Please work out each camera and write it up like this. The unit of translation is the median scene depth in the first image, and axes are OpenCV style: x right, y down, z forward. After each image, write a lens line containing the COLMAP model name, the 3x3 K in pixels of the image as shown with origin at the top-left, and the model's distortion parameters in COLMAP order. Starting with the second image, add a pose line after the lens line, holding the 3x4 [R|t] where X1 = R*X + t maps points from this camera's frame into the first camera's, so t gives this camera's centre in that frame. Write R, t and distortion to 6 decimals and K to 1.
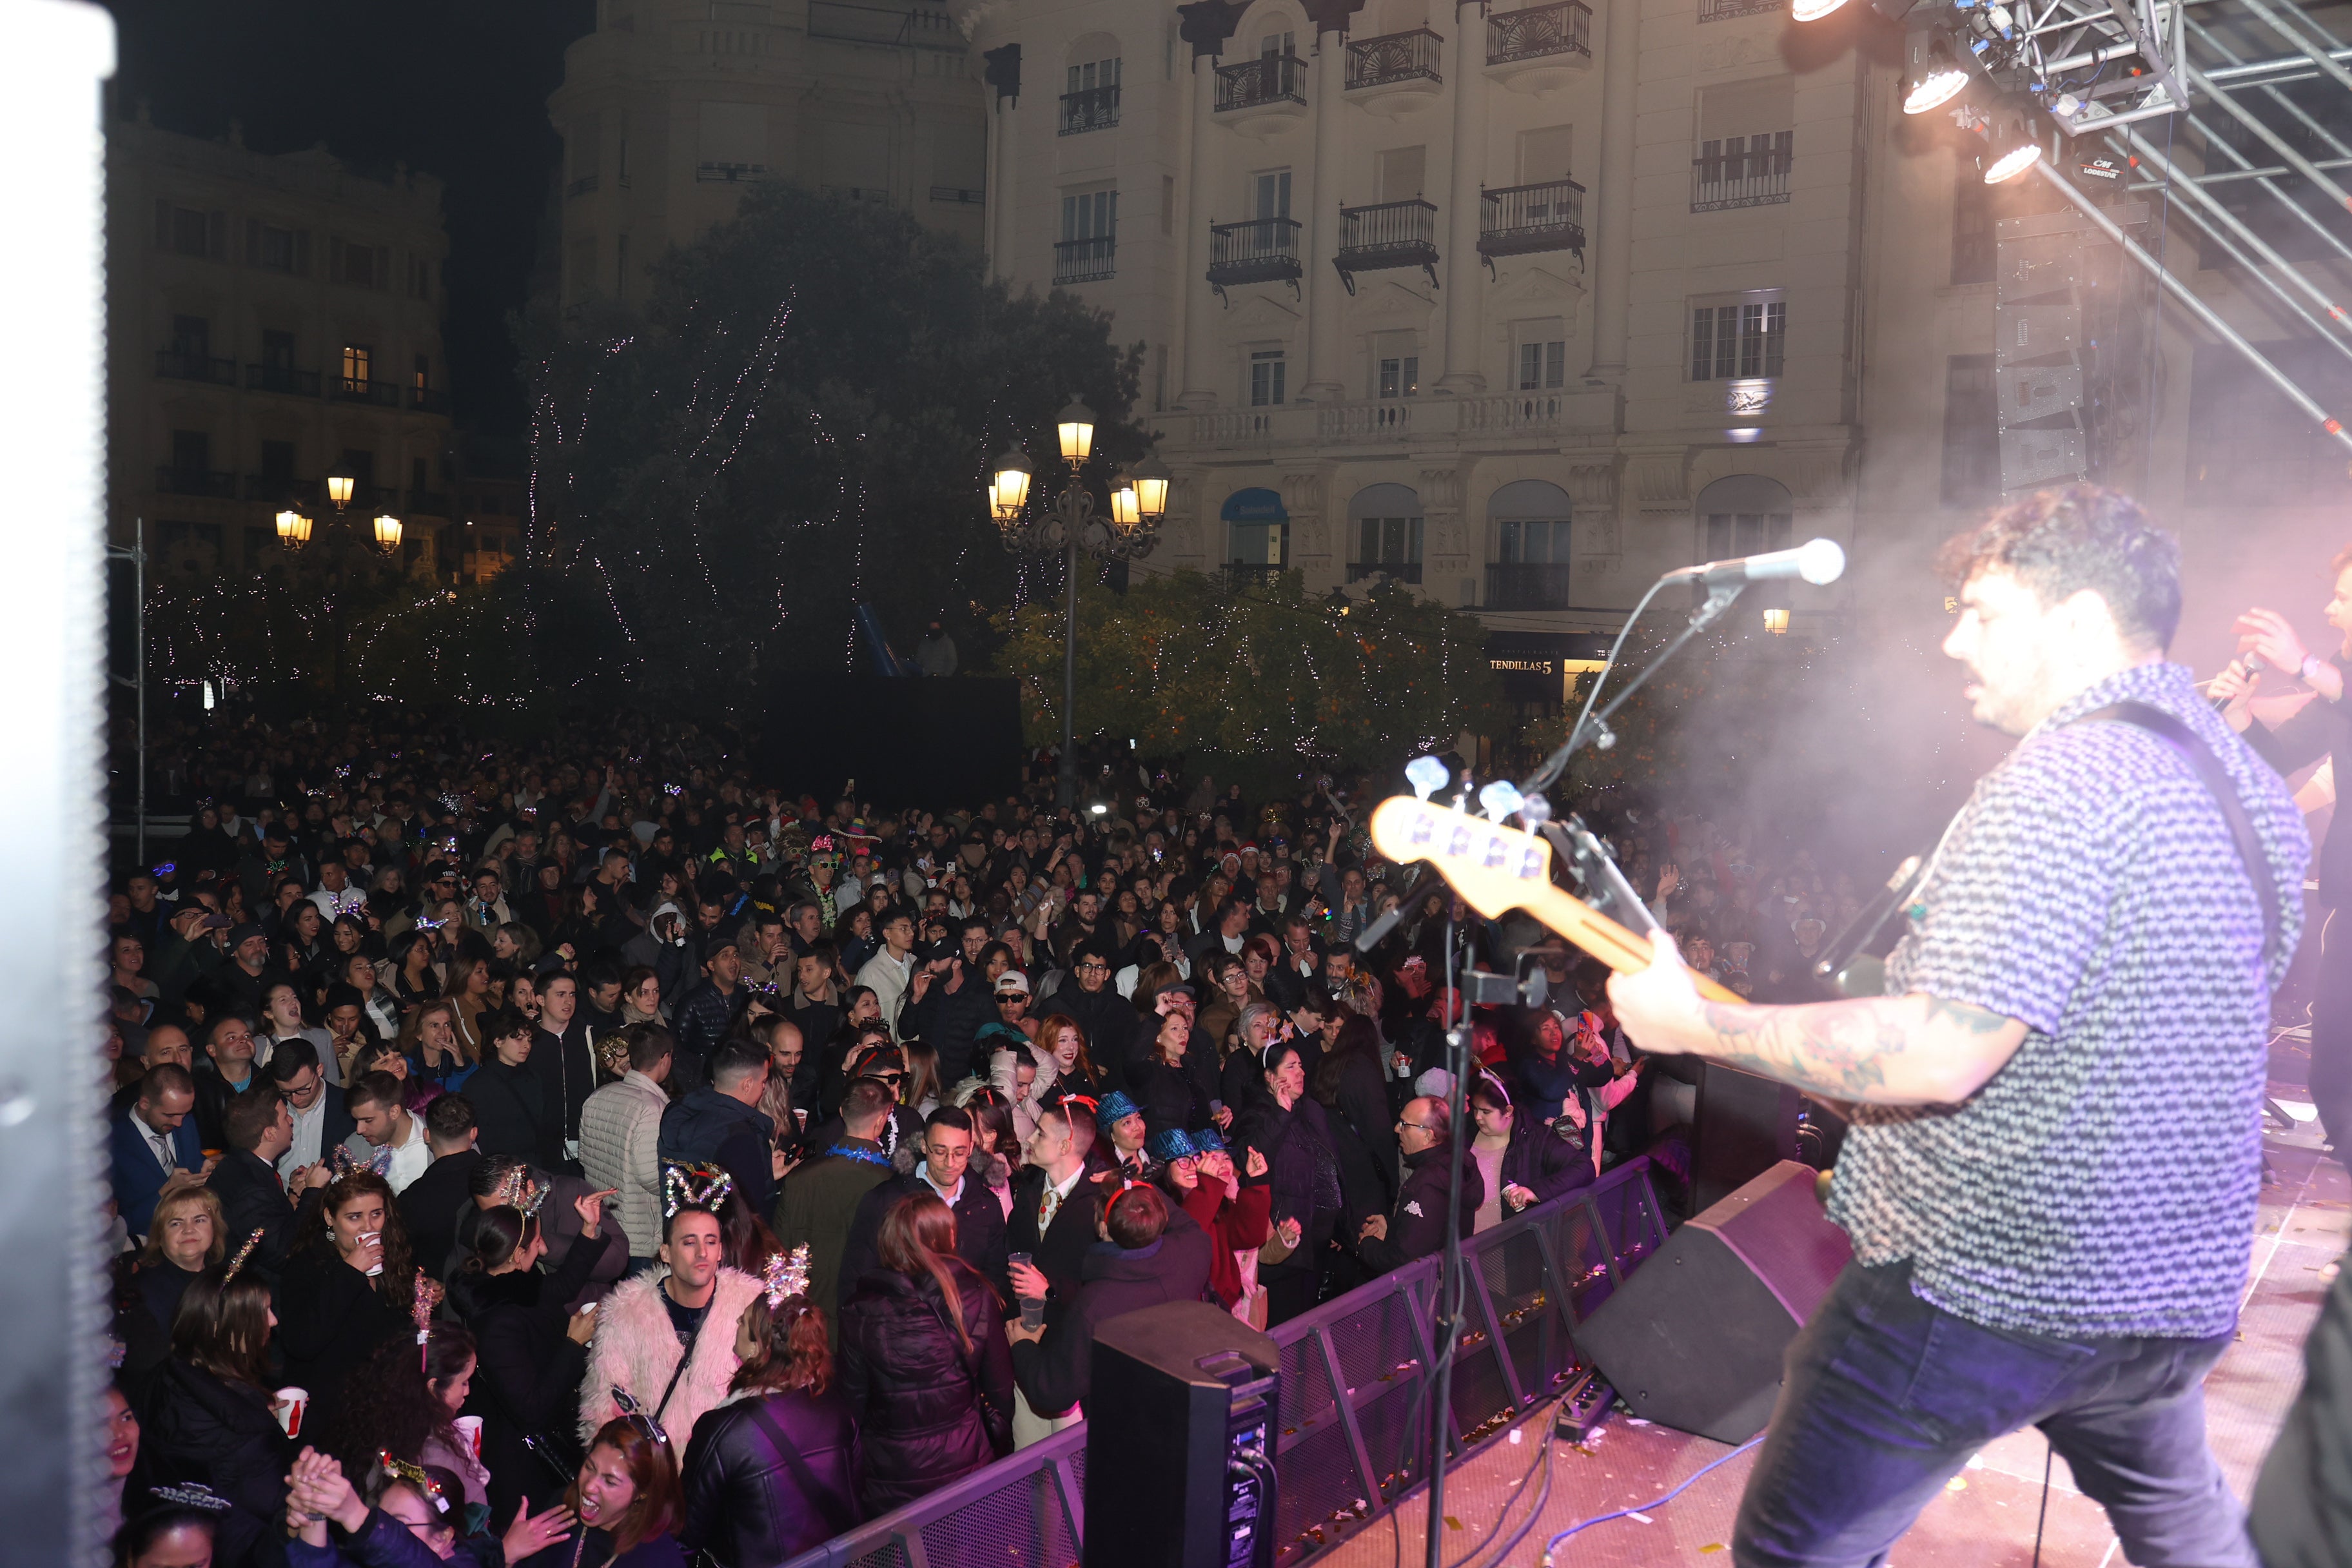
lens RADIAL K [[1892.7, 0, 1169.3], [0, 1892.7, 771.8], [0, 0, 1]] dist [-0.067801, 0.047638]
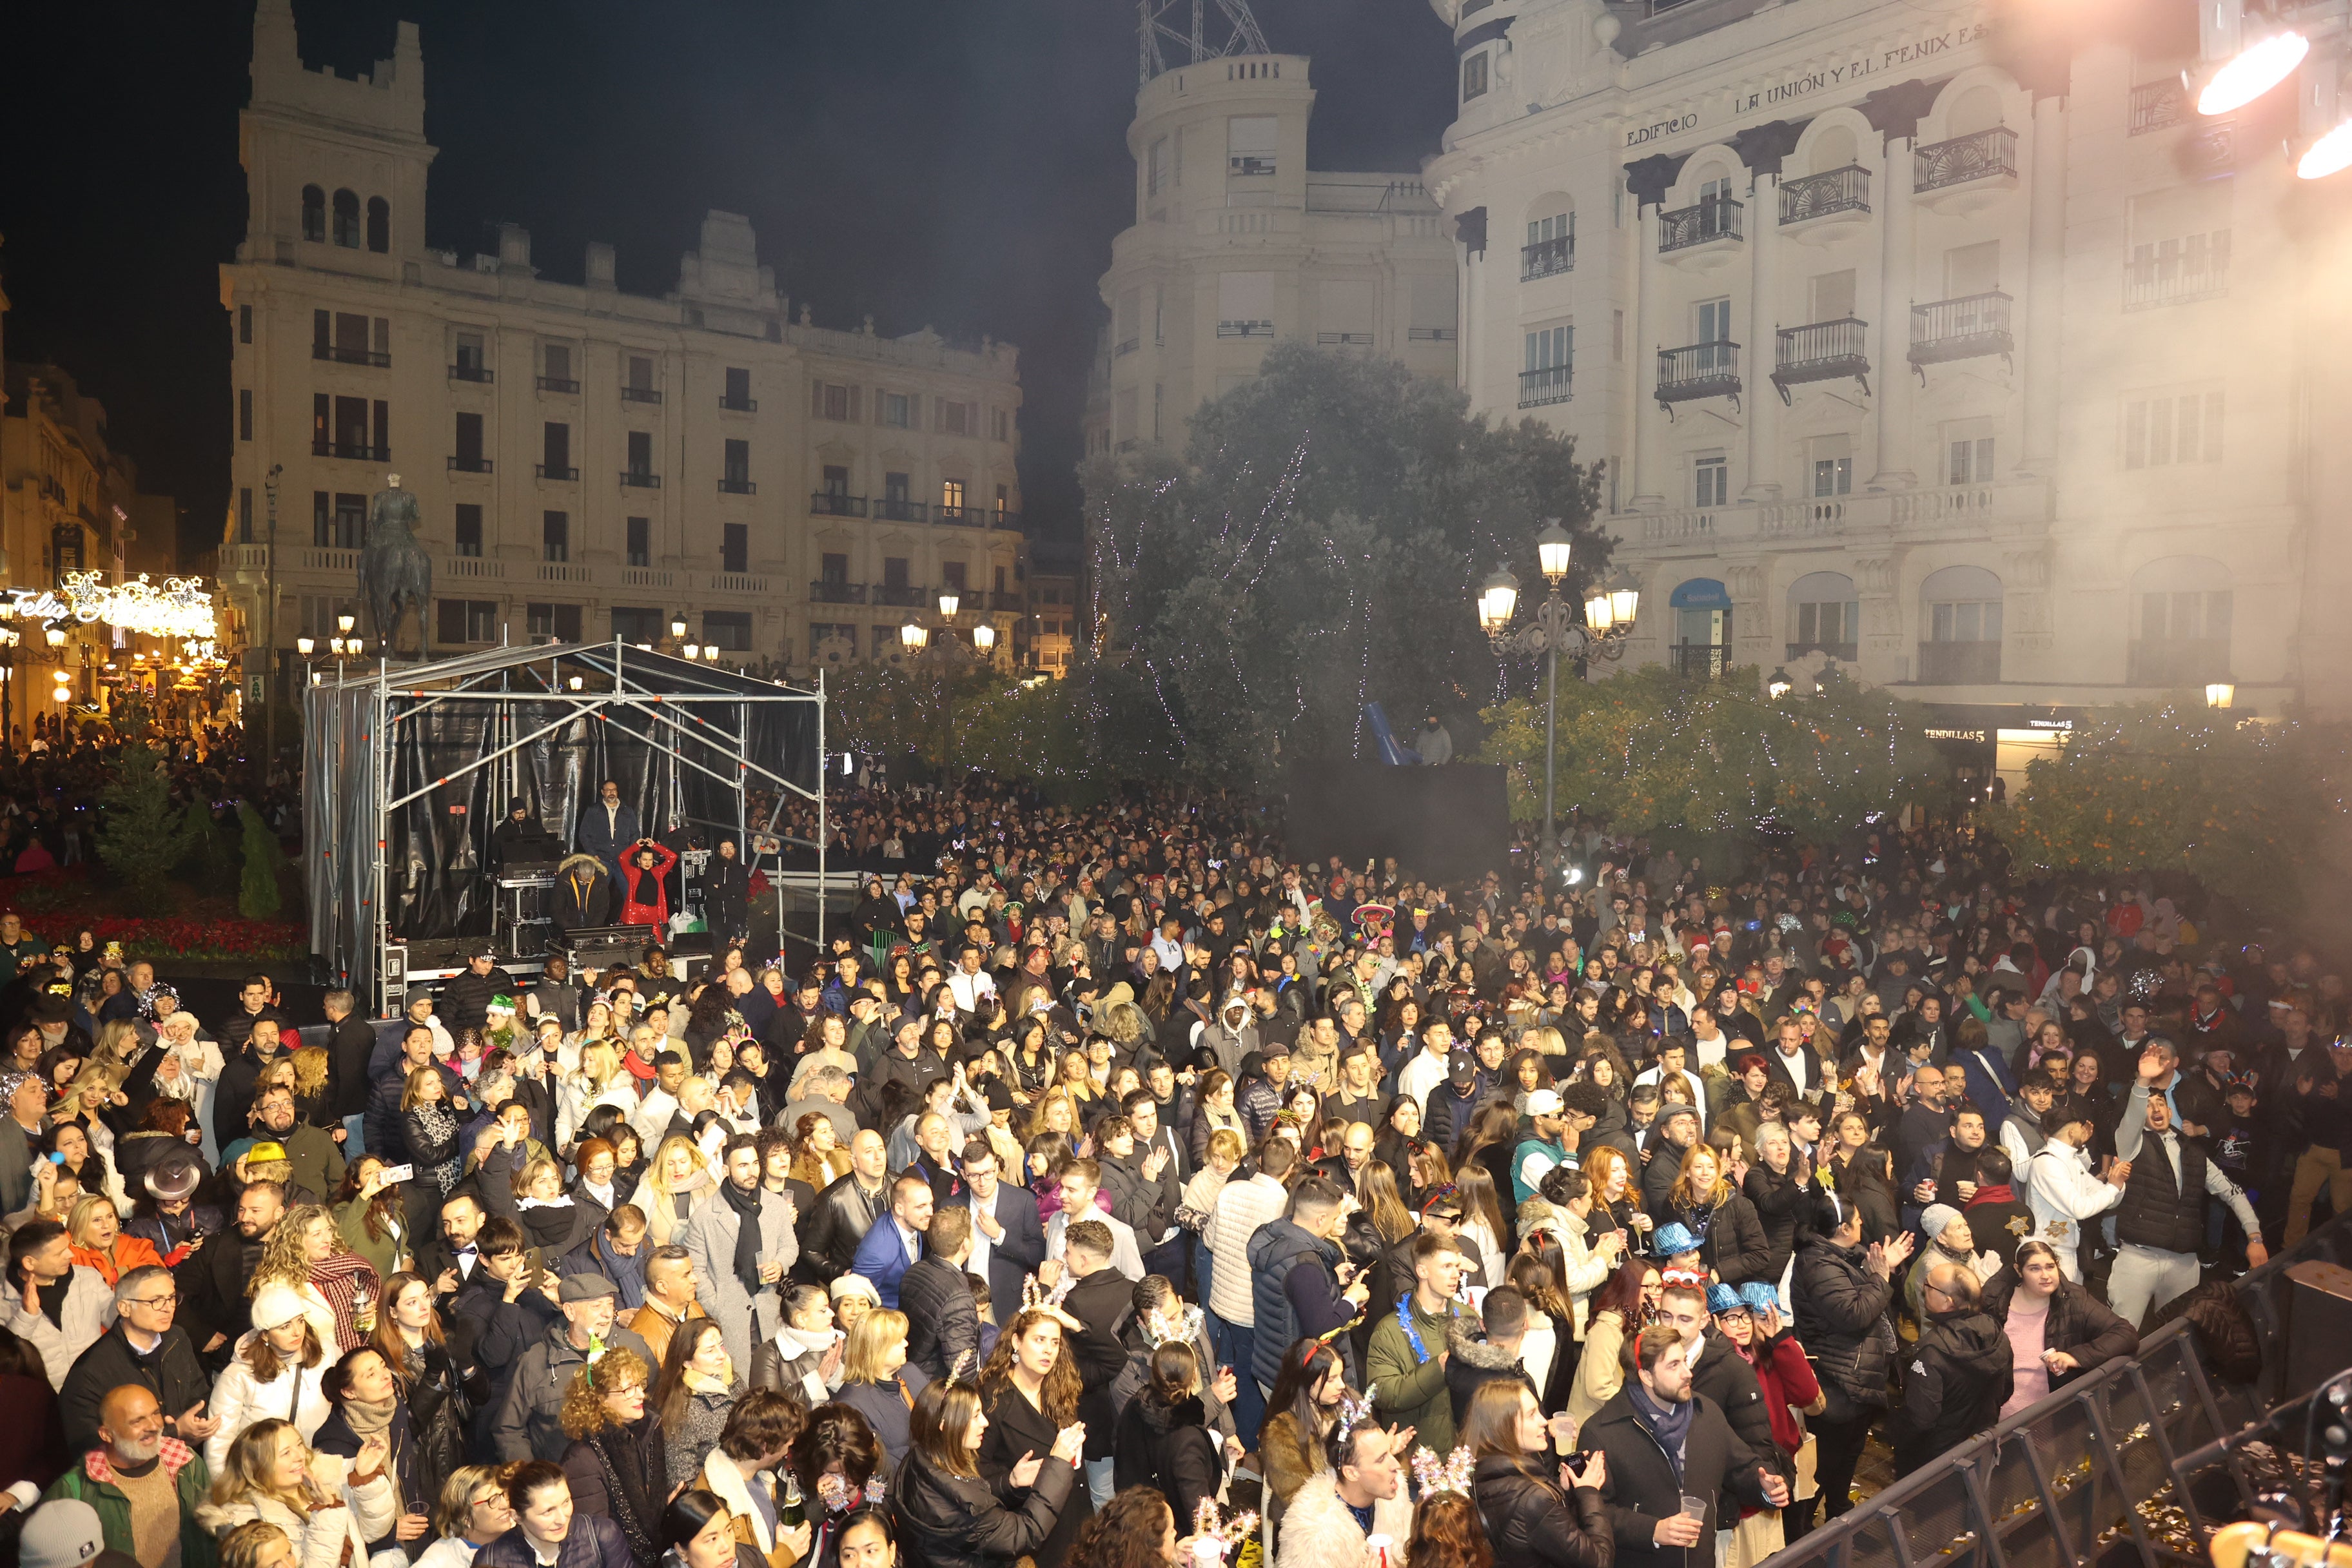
lens RADIAL K [[1590.0, 0, 1162.3], [0, 1590.0, 777.1], [0, 0, 1]] dist [-0.109276, 0.085440]
pose [[0.962552, -0.002850, -0.271082, -0.011769], [-0.001603, 0.999867, -0.016201, -0.016044], [0.271092, 0.016029, 0.962420, 0.006451]]
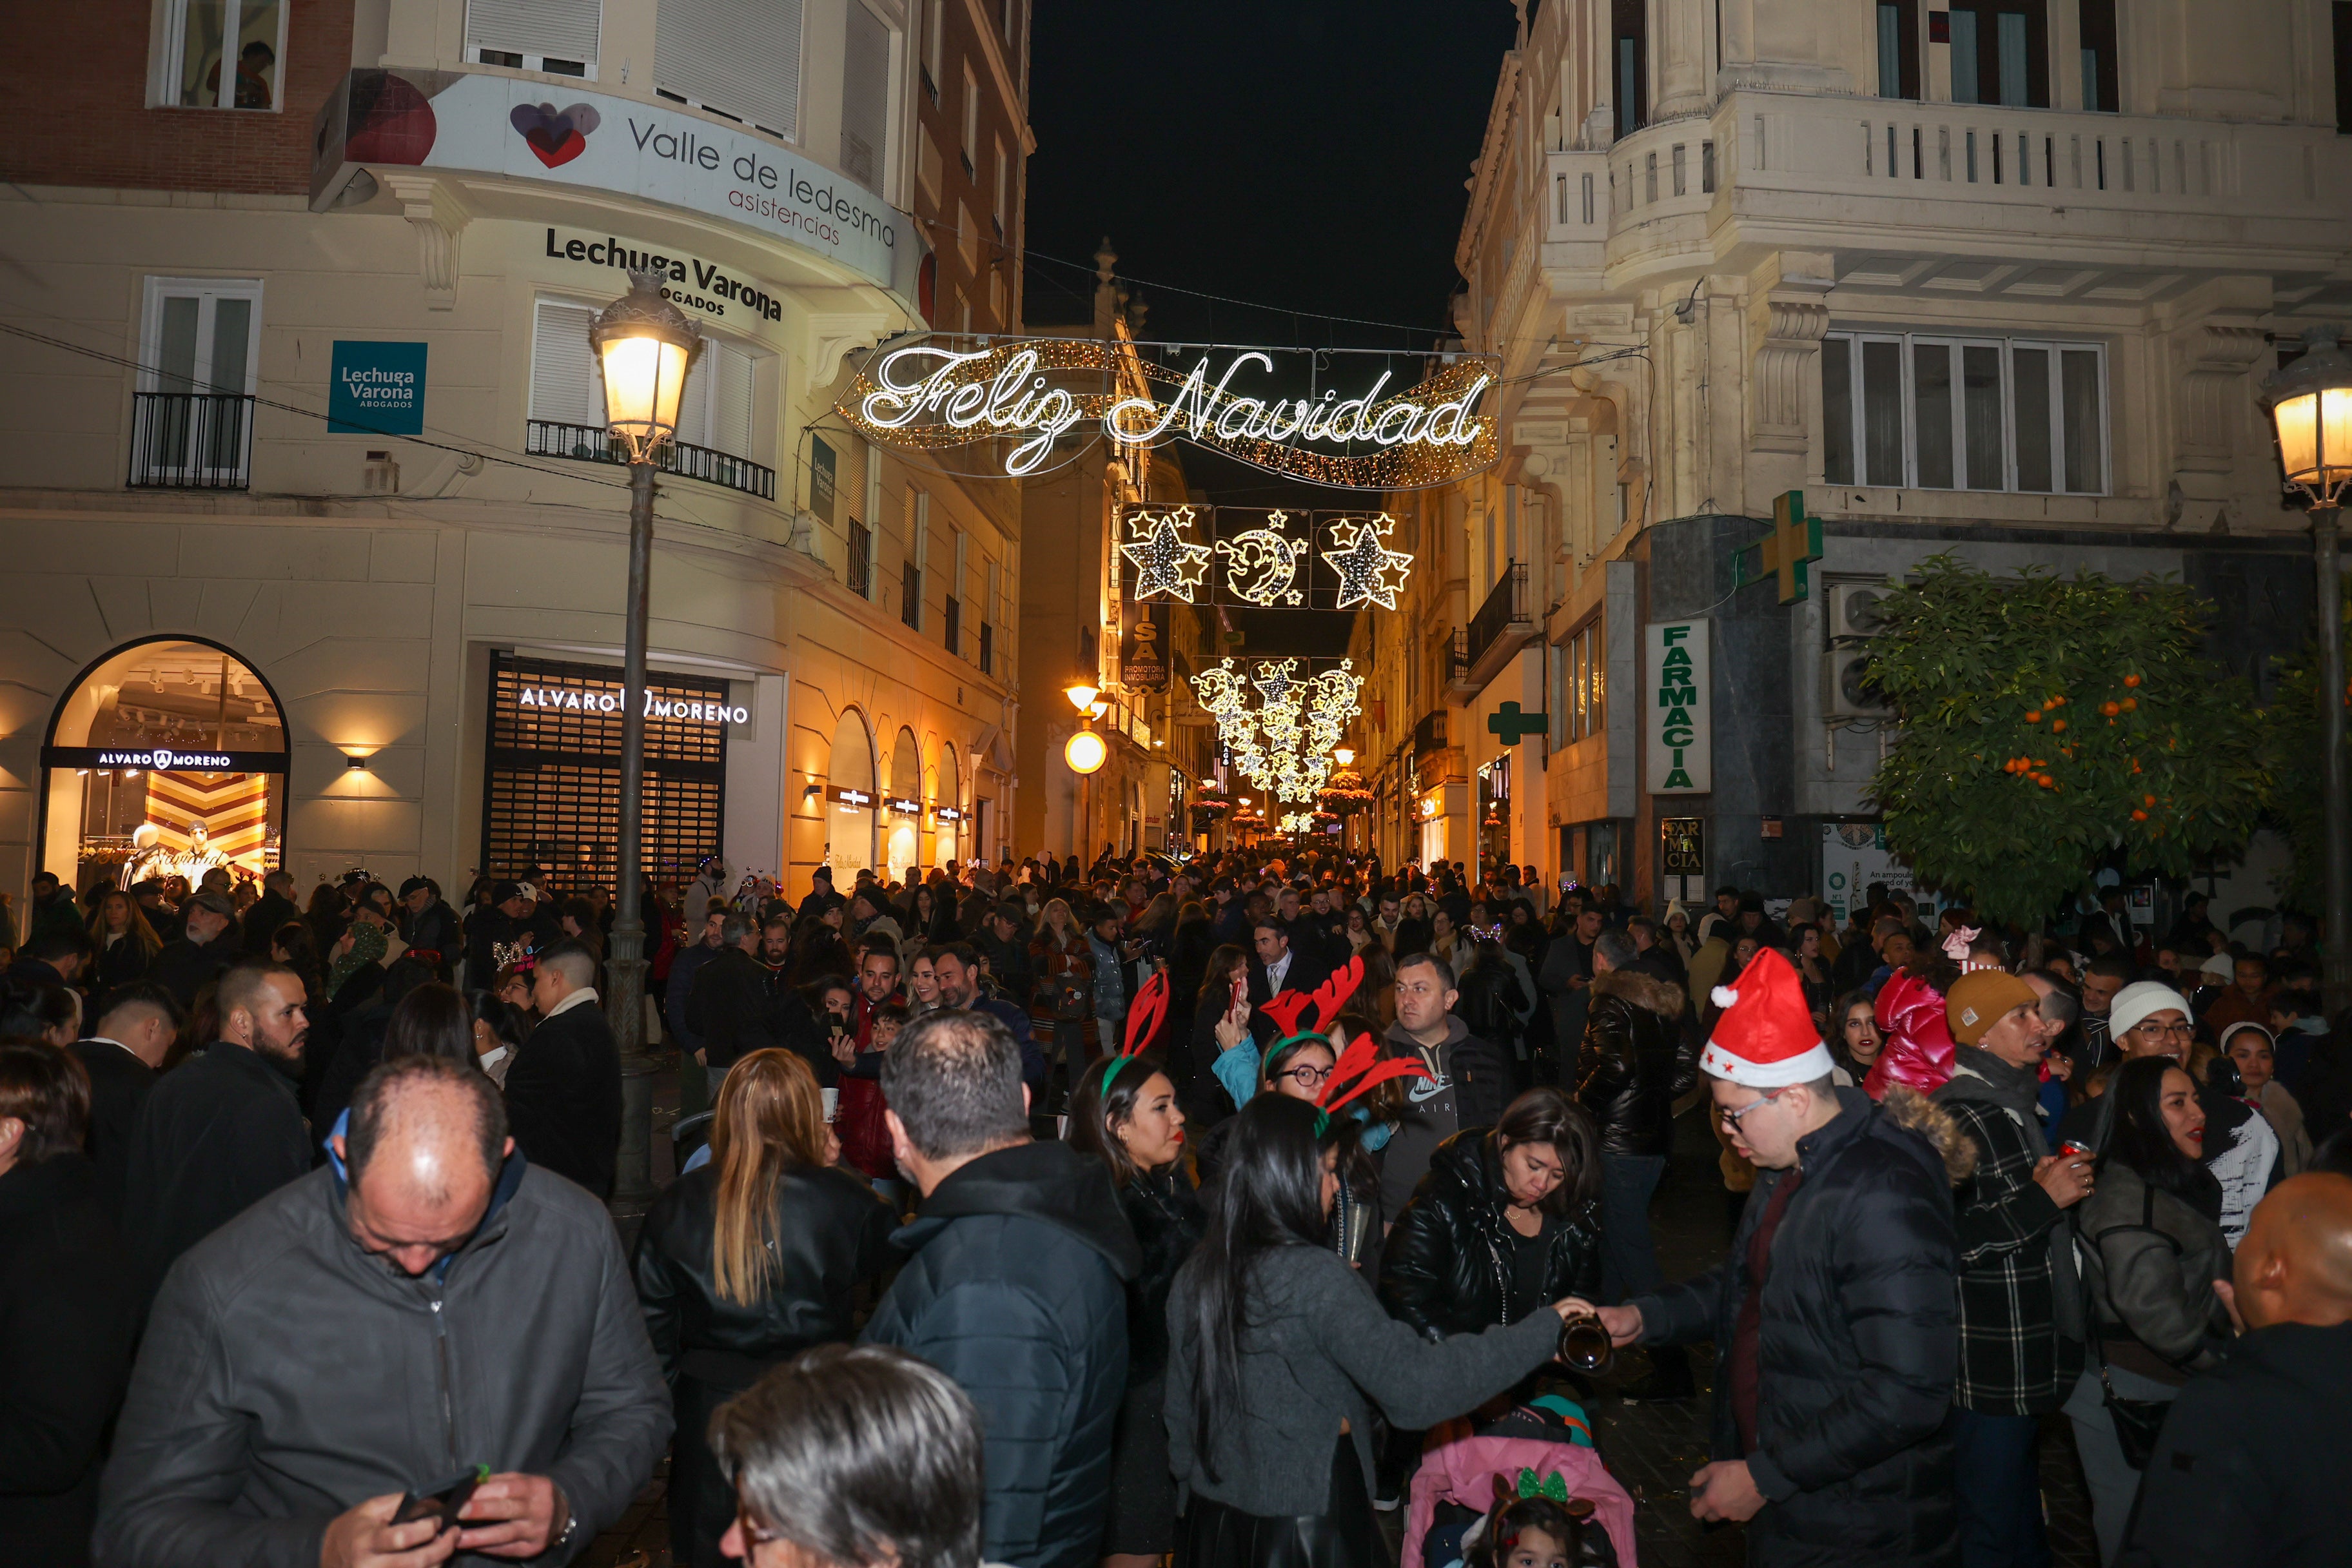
lens RADIAL K [[1590.0, 0, 1174.7], [0, 1590.0, 793.8], [0, 0, 1]] dist [-0.109276, 0.085440]
pose [[0.622710, -0.068146, -0.779480, -1.031741], [-0.042149, 0.991832, -0.120383, -0.040001], [0.781317, 0.107818, 0.614751, 0.867787]]
